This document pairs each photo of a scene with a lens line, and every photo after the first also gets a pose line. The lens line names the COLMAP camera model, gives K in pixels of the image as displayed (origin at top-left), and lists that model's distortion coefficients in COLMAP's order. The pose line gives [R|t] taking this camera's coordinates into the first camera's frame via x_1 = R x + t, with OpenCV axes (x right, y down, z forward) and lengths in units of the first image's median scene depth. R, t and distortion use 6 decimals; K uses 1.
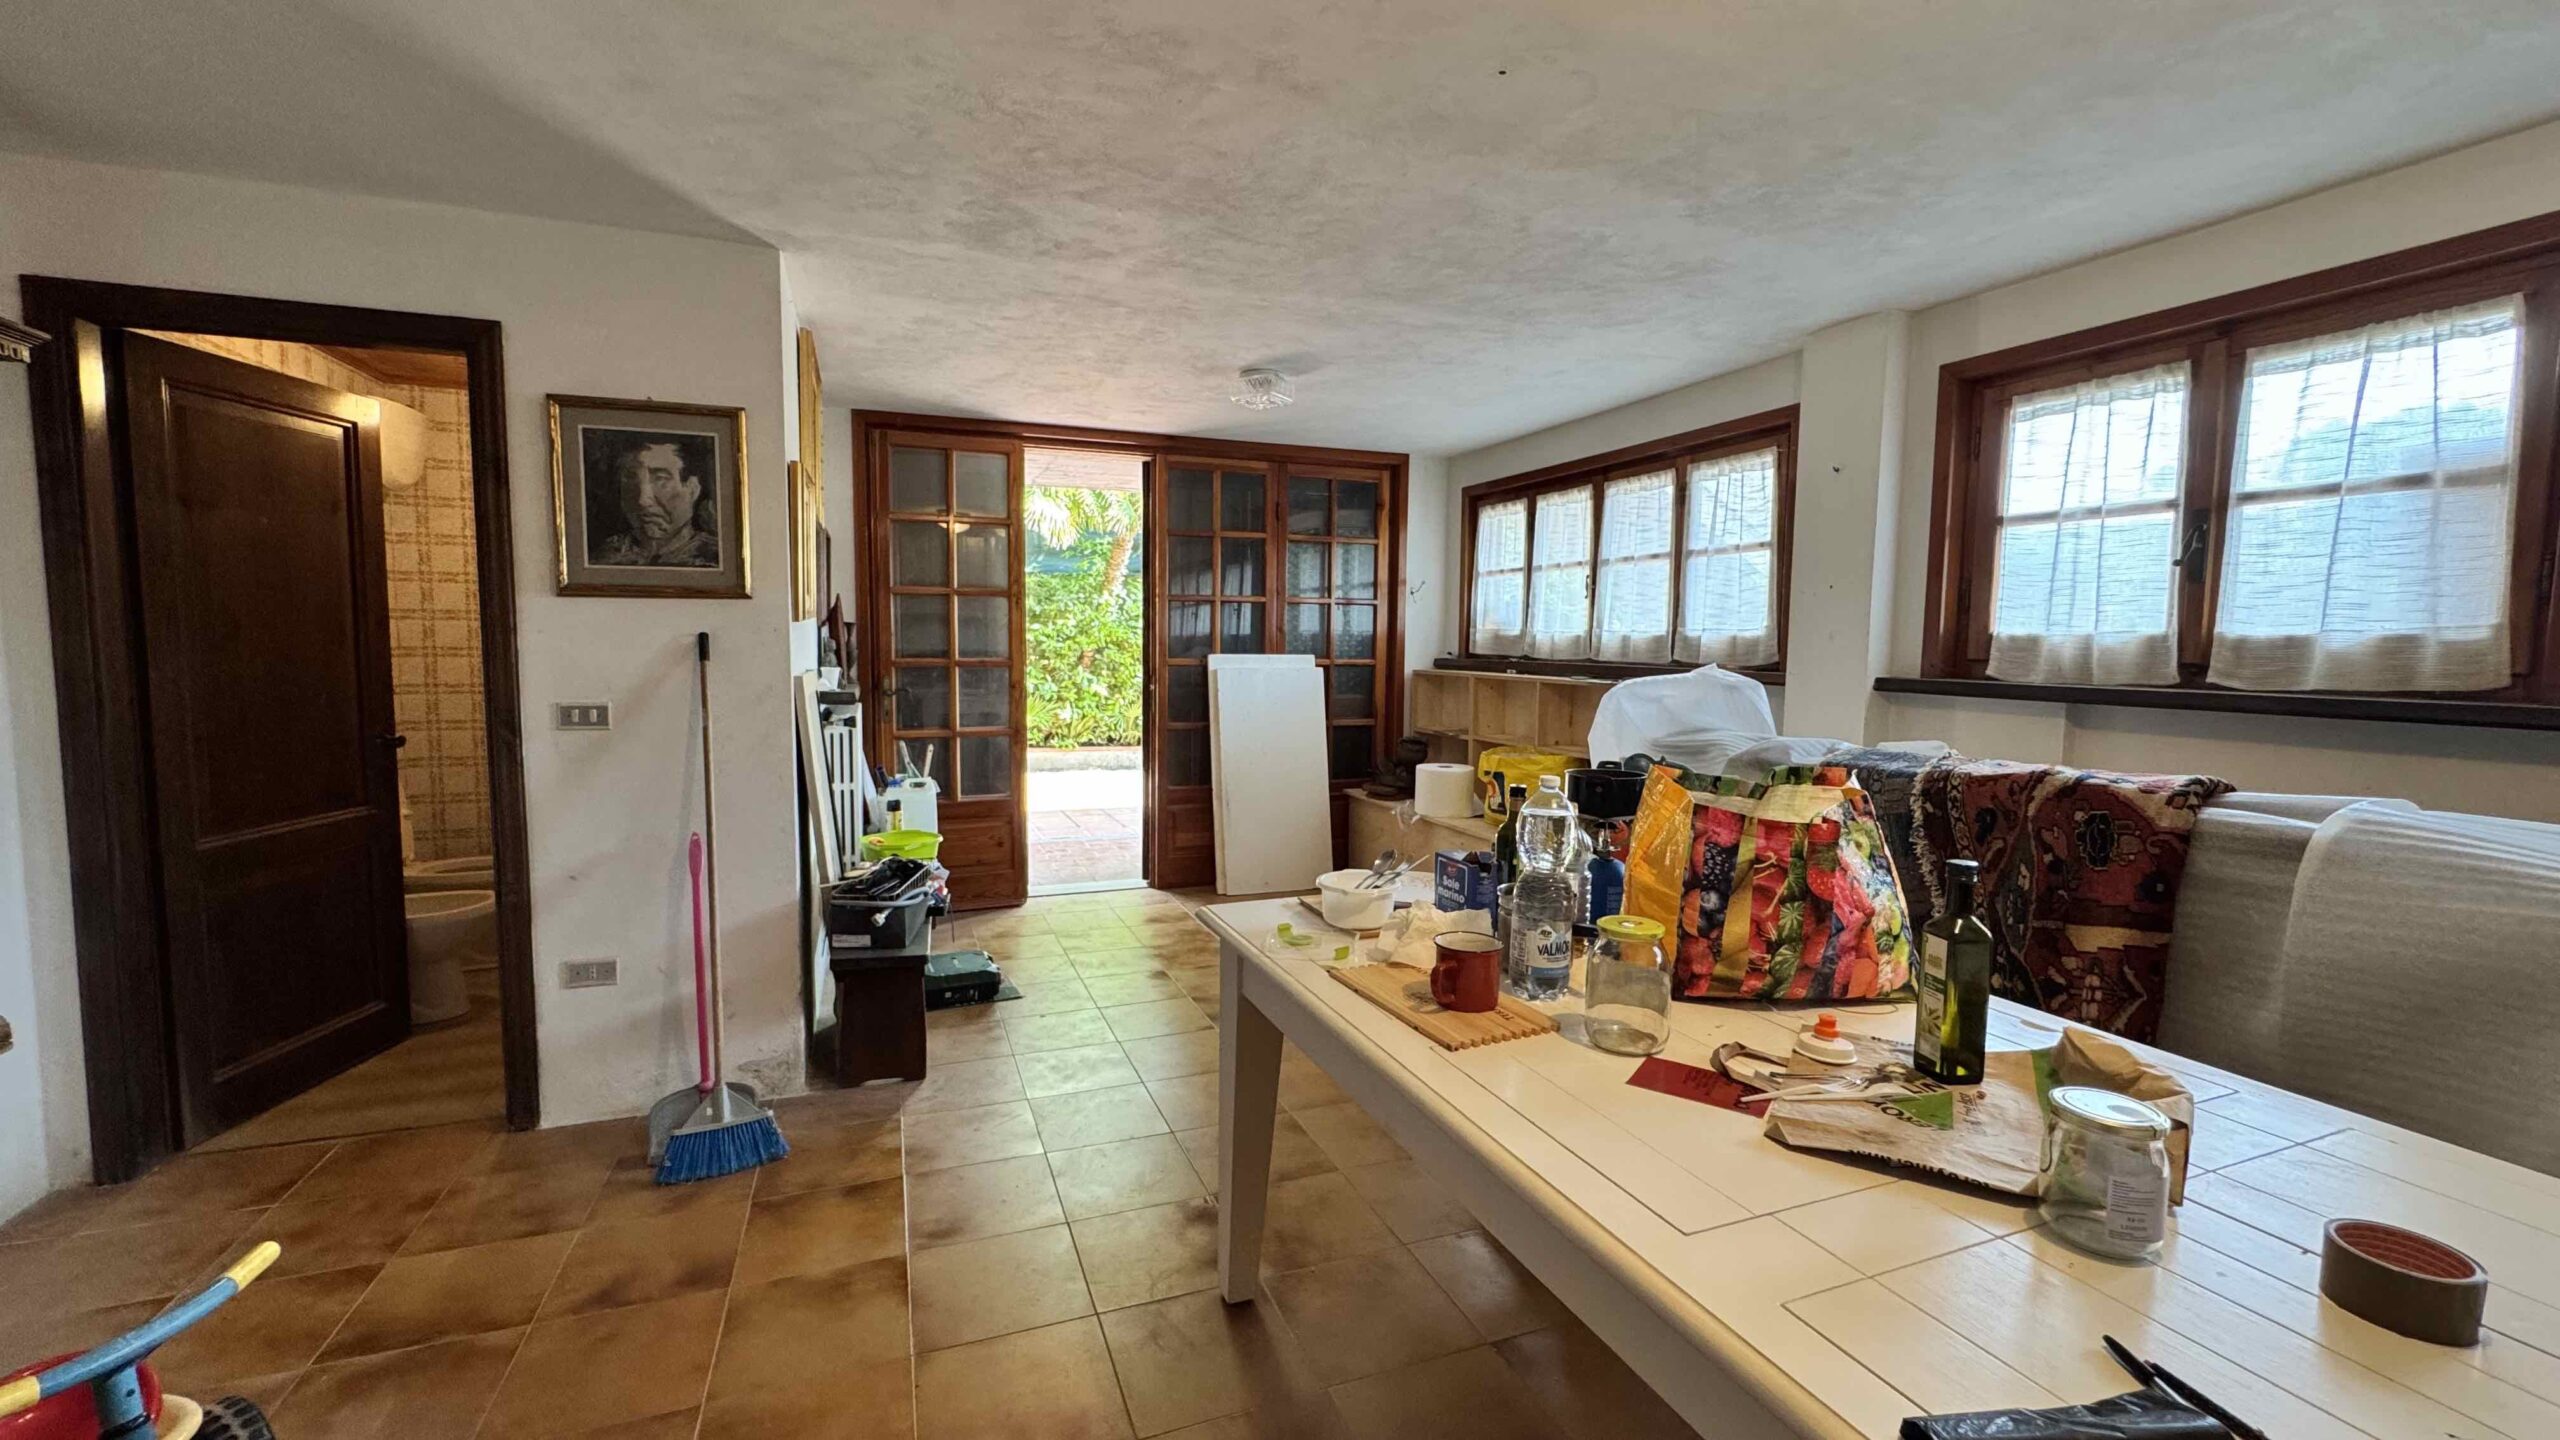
lens RADIAL K [[1026.0, 0, 1279.3], [0, 1026.0, 717.8], [0, 0, 1]] dist [0.000414, -0.000125]
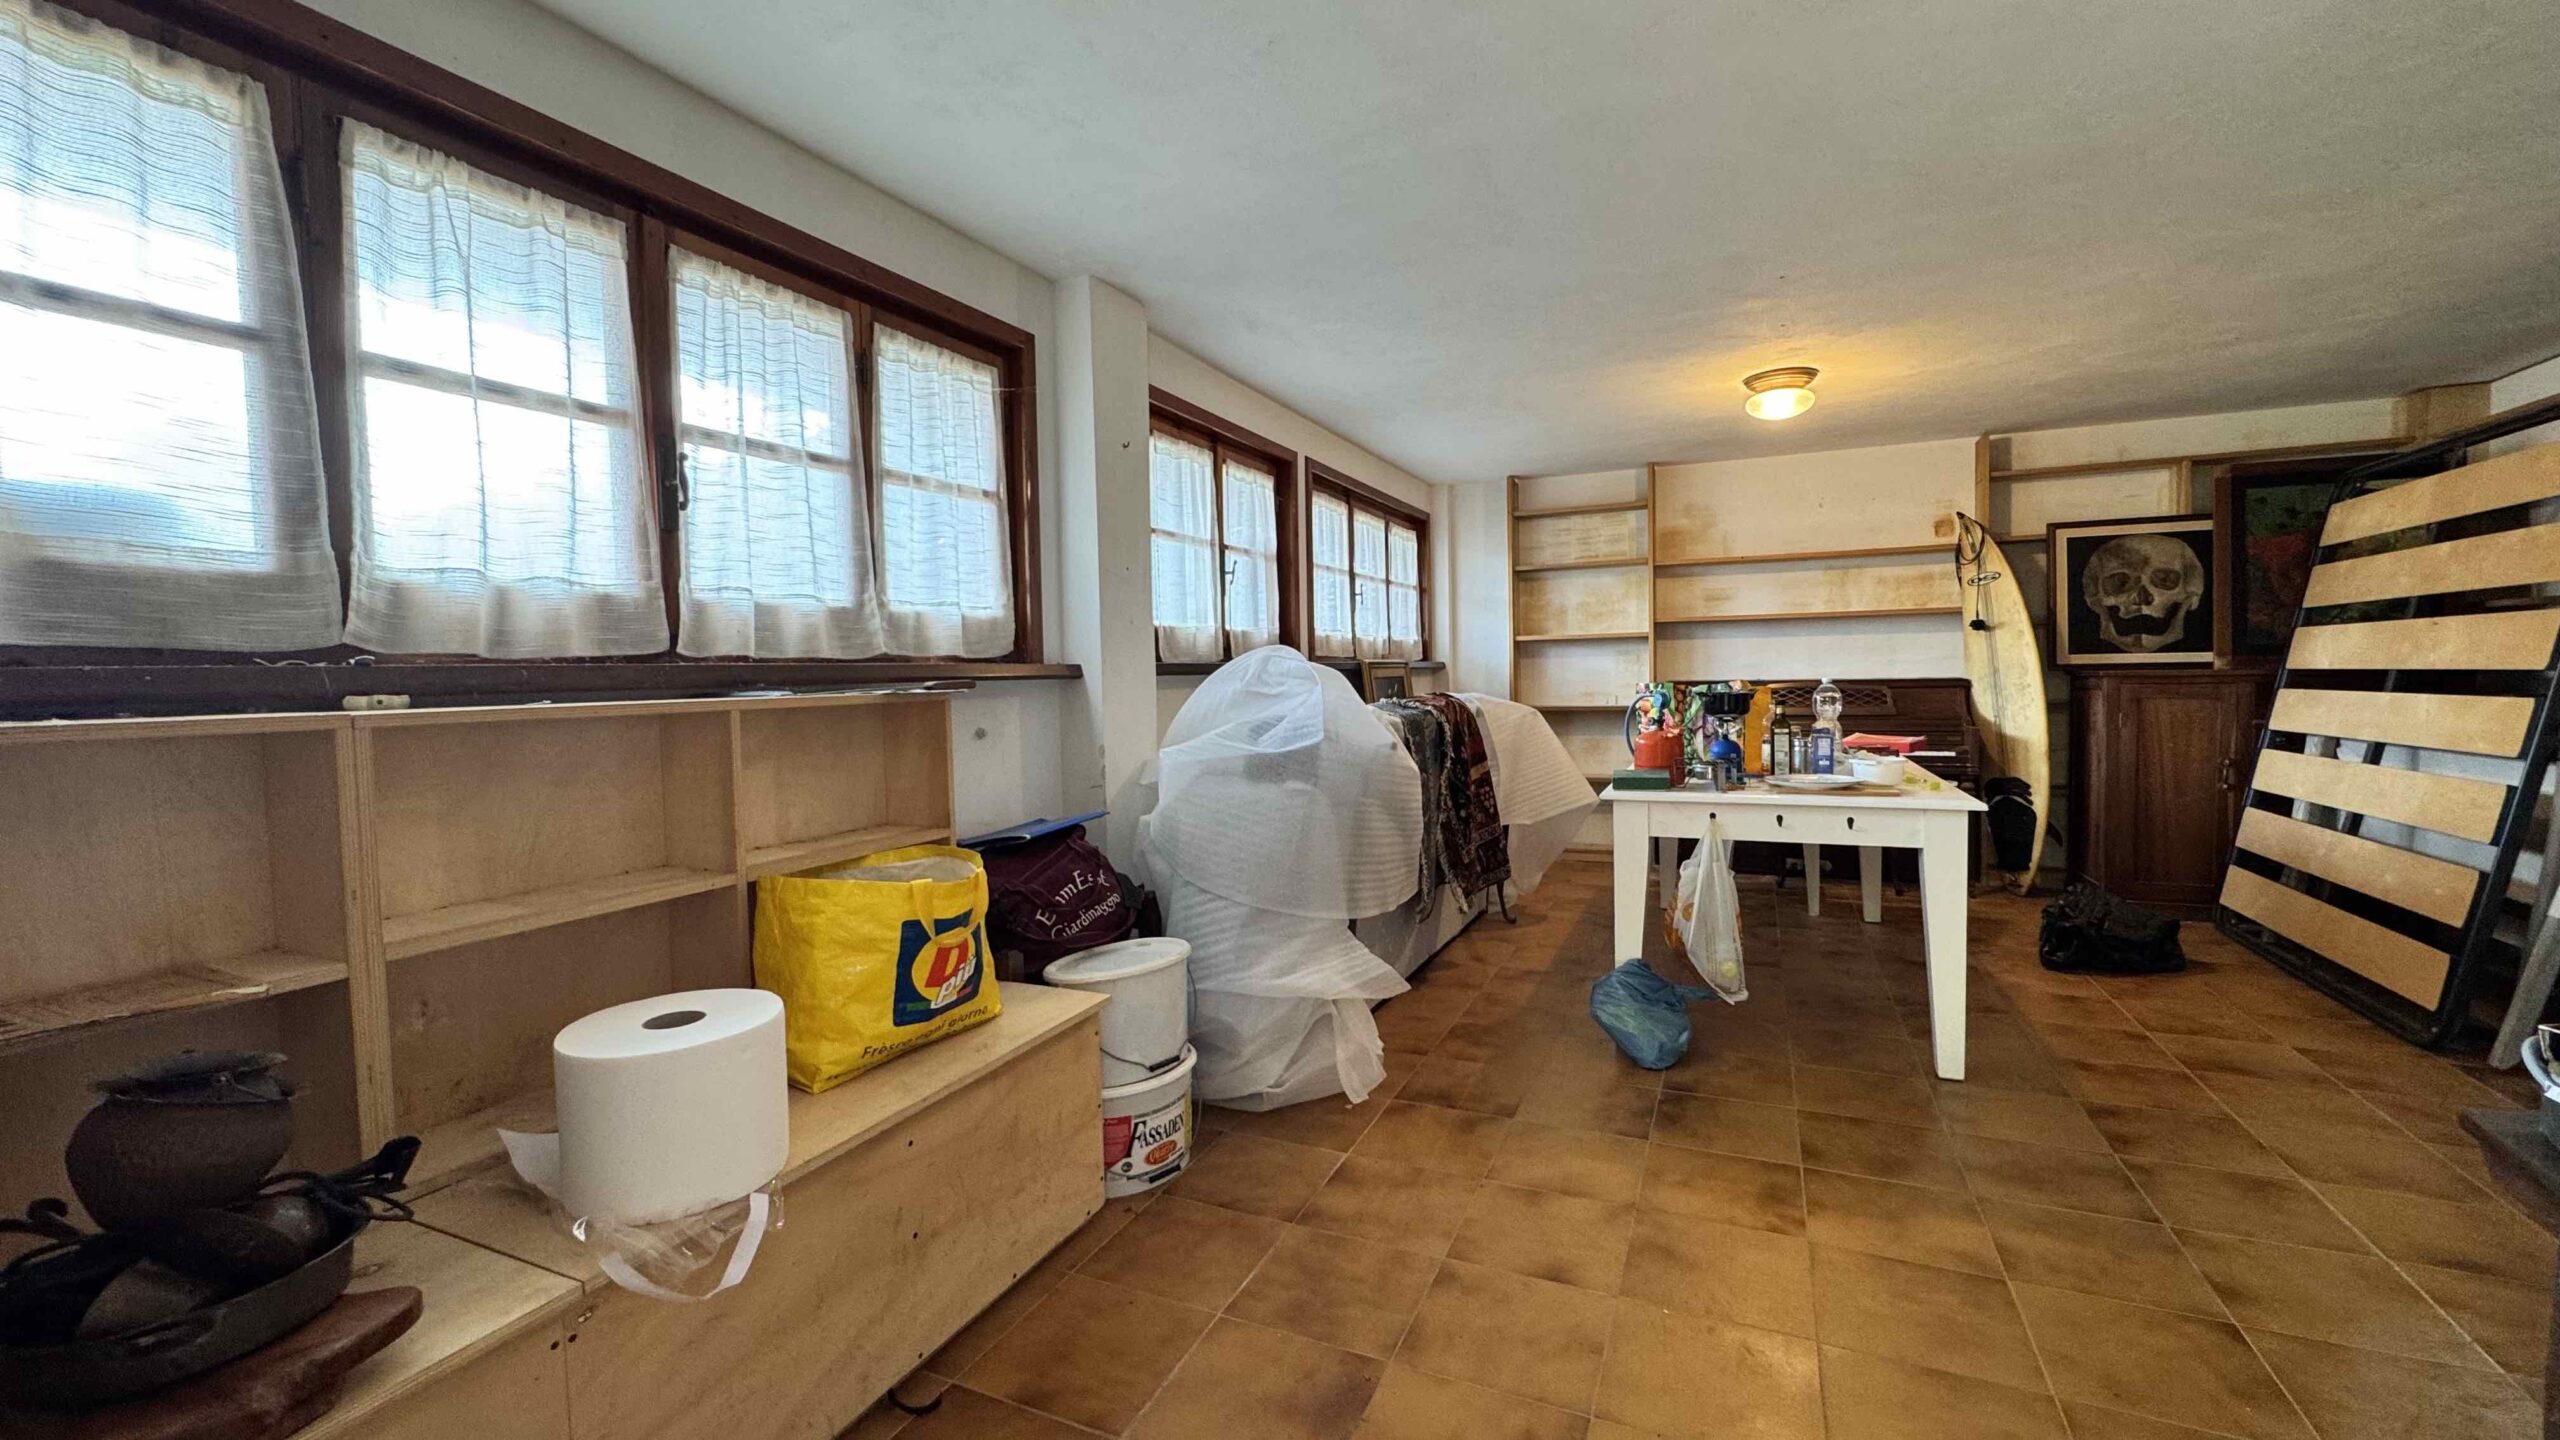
lens RADIAL K [[1026.0, 0, 1281.7], [0, 1026.0, 715.5], [0, 0, 1]] dist [0.000414, -0.000125]
pose [[-0.691288, -0.031952, 0.721873, -0.203382], [0.066115, 0.992034, 0.107225, -0.069446], [-0.719549, 0.121850, -0.683668, 1.272878]]
